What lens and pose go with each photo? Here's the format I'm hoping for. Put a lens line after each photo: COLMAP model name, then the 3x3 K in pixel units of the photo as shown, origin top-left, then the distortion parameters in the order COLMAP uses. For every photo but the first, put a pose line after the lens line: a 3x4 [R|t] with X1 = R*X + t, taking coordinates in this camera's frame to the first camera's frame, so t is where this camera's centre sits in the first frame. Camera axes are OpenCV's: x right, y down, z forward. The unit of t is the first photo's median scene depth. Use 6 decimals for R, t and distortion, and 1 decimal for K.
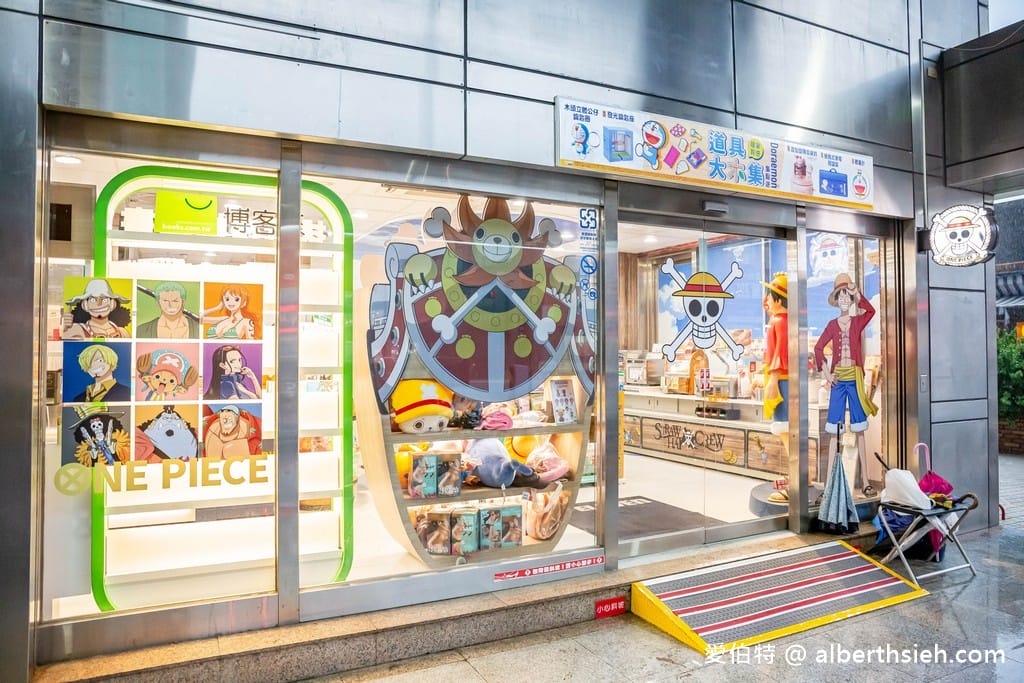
lens RADIAL K [[694.4, 0, 511.4], [0, 694.4, 339.9], [0, 0, 1]] dist [-0.022440, -0.011479]
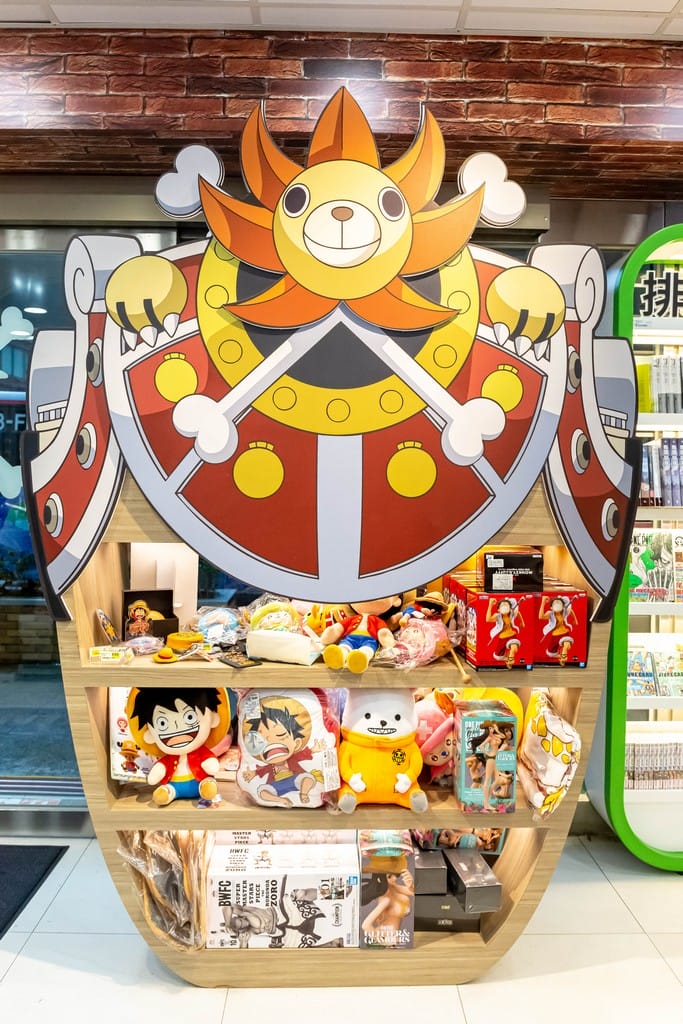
lens RADIAL K [[694.4, 0, 341.0], [0, 694.4, 512.7], [0, 0, 1]] dist [-0.022440, -0.011479]
pose [[0.898857, 0.008305, -0.438164, 0.163249], [-0.001949, 0.999886, 0.014954, 0.028899], [0.438239, -0.012587, 0.898771, 0.634556]]
